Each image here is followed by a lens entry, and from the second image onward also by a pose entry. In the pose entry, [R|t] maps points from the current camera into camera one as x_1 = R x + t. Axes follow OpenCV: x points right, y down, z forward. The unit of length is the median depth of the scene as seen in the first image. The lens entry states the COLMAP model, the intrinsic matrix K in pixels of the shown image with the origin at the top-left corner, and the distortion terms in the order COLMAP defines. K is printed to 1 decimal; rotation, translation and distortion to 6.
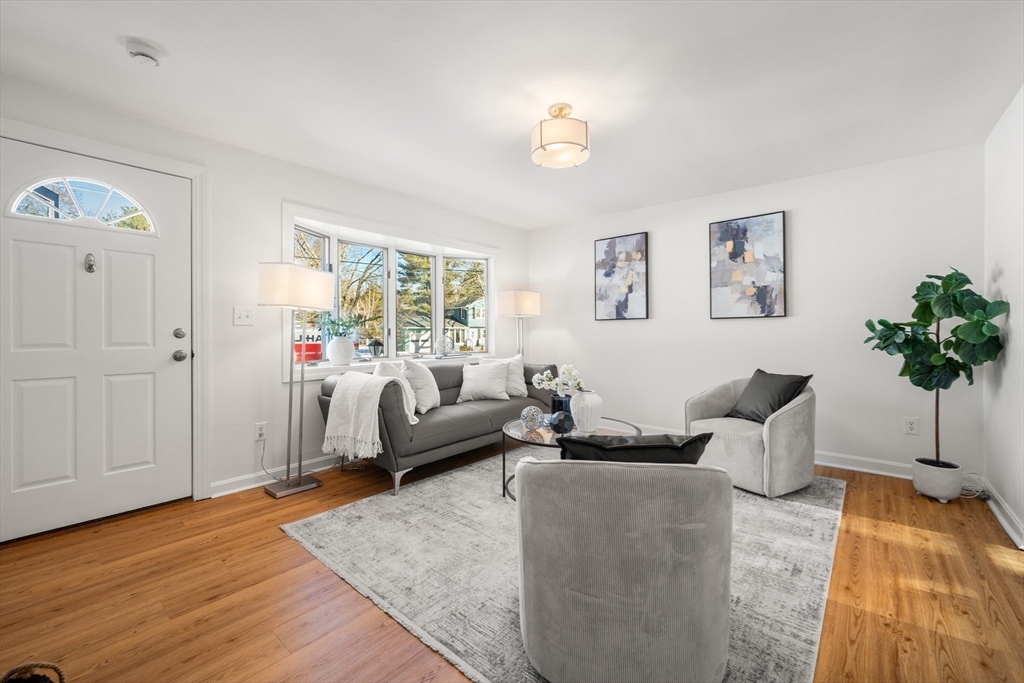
lens RADIAL K [[434.8, 0, 516.2], [0, 434.8, 334.0], [0, 0, 1]] dist [-0.000118, 0.000127]
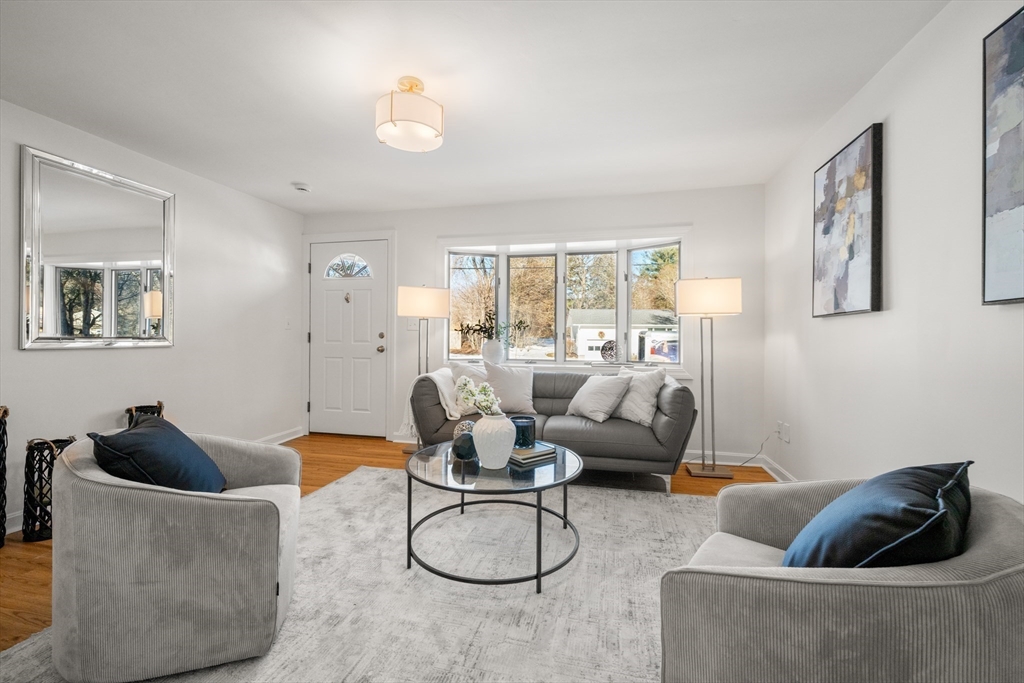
lens RADIAL K [[434.8, 0, 512.6], [0, 434.8, 336.3], [0, 0, 1]] dist [-0.000118, 0.000127]
pose [[0.424425, 0.004793, -0.905450, 0.553938], [-0.013466, 0.999909, -0.001019, -0.002306], [0.905363, 0.012625, 0.424451, 0.454305]]
